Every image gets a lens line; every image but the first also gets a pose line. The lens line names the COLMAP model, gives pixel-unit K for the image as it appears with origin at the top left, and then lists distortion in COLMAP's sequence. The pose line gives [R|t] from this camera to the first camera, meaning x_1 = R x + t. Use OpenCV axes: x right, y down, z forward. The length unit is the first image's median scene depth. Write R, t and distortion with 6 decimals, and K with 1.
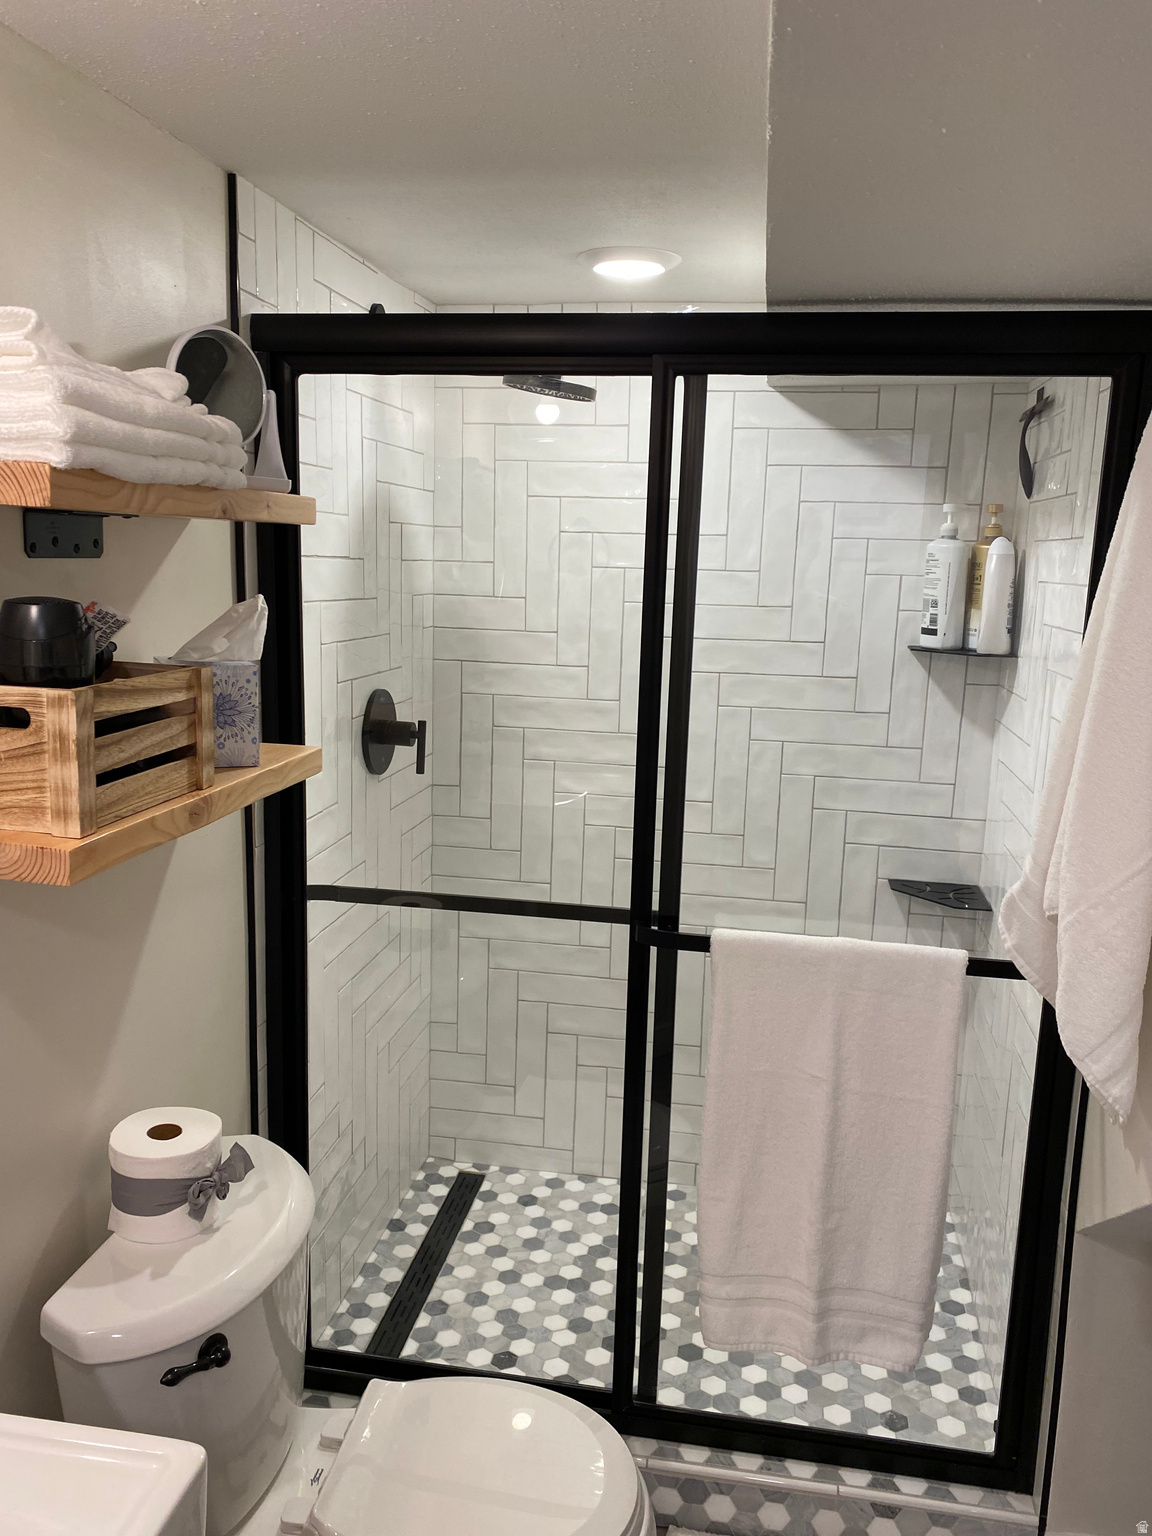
lens RADIAL K [[1162.5, 0, 593.1], [0, 1162.5, 765.2], [0, 0, 1]] dist [0.048301, -0.057825]
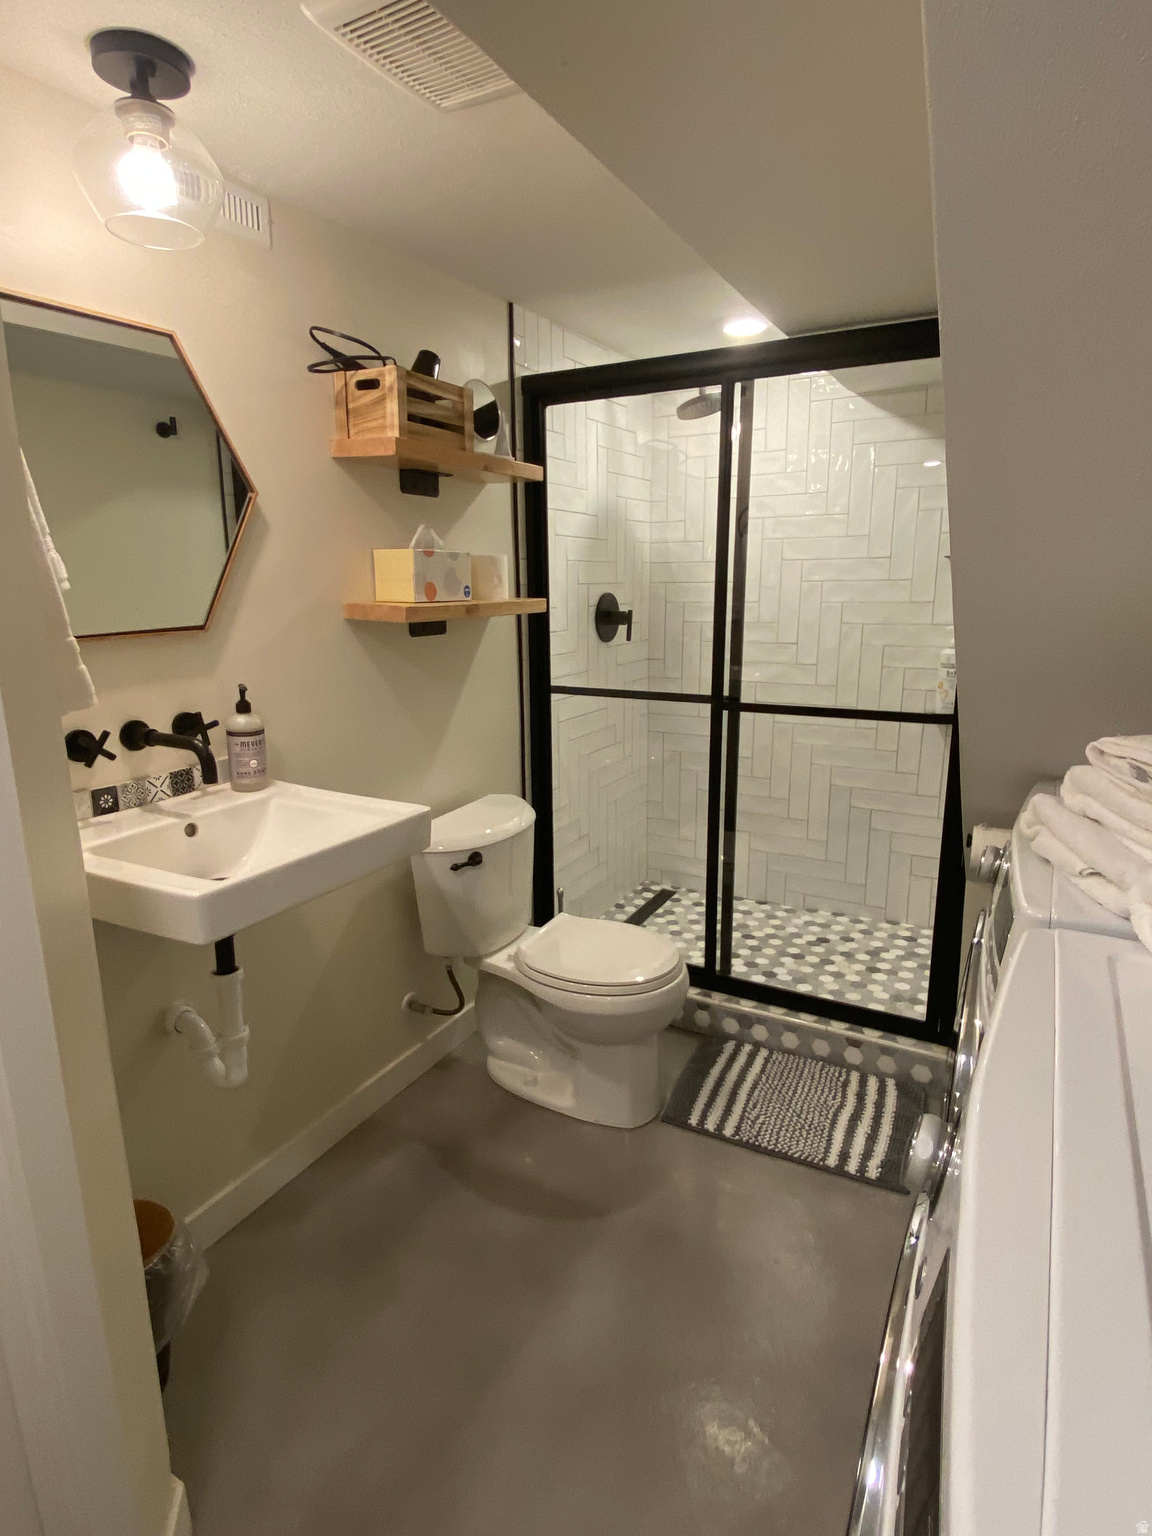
lens RADIAL K [[836.1, 0, 585.7], [0, 836.1, 769.9], [0, 0, 1]] dist [0.029309, -0.024588]
pose [[0.945219, 0.035255, -0.324528, 0.256484], [-0.019492, 0.998473, 0.051696, 0.171770], [0.325855, -0.042538, 0.944462, -0.274531]]
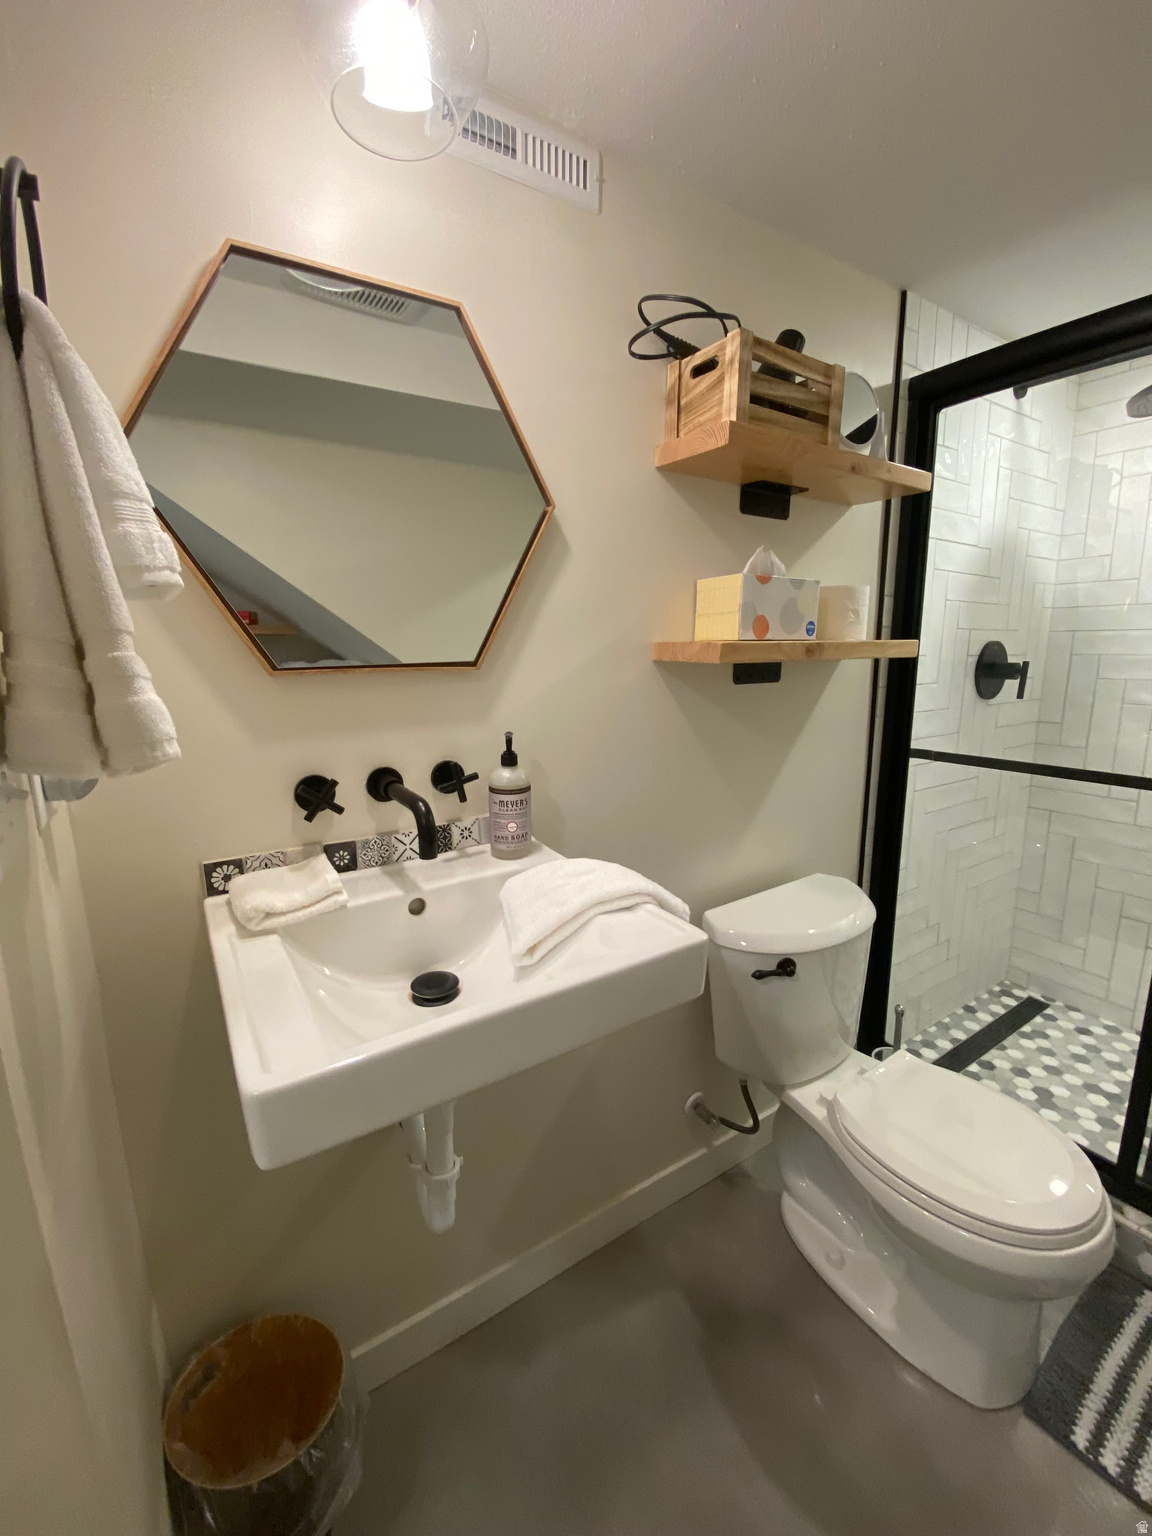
lens RADIAL K [[641.0, 0, 582.9], [0, 641.0, 766.3], [0, 0, 1]] dist [0.002494, -0.003257]
pose [[0.677197, 0.098713, -0.729150, 0.088818], [-0.099169, 0.994163, 0.042487, 0.136618], [0.729088, 0.043537, 0.683034, 0.090732]]
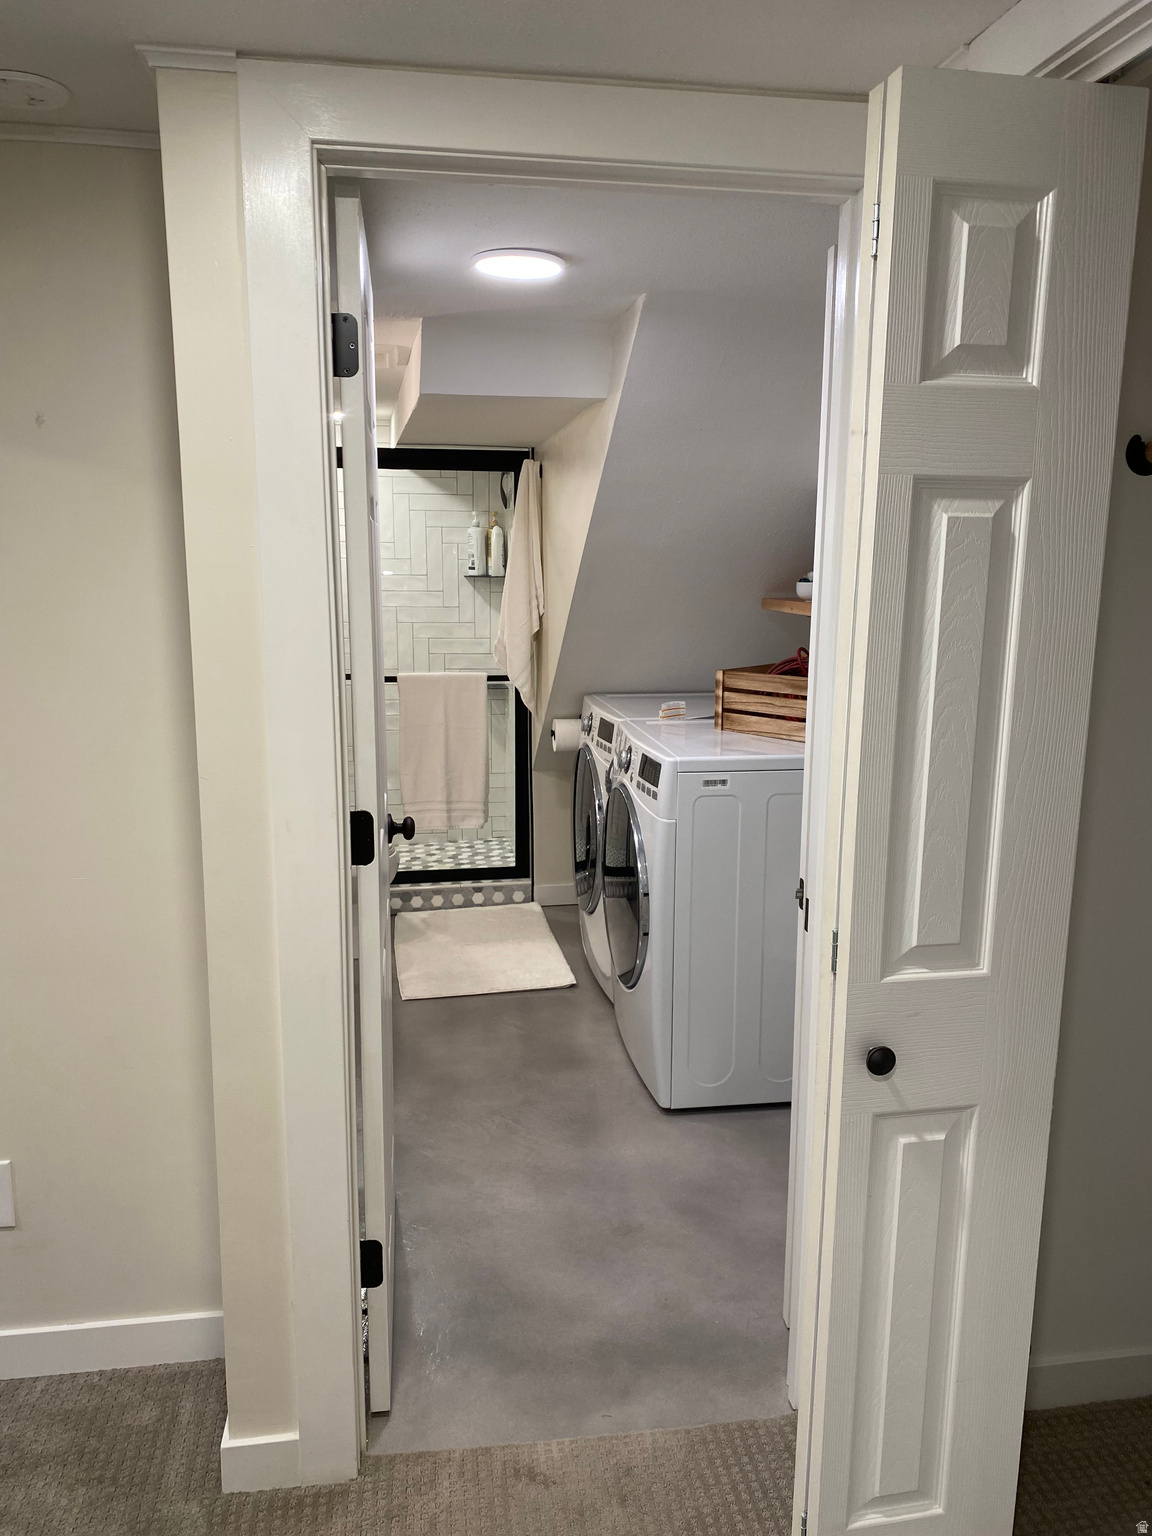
lens RADIAL K [[1162.5, 0, 581.0], [0, 1162.5, 777.0], [0, 0, 1]] dist [0.048301, -0.057825]
pose [[0.943919, -0.089722, 0.317752, -0.345746], [0.082458, 0.995934, 0.036266, 0.290849], [-0.319714, -0.008031, 0.947480, -1.570990]]
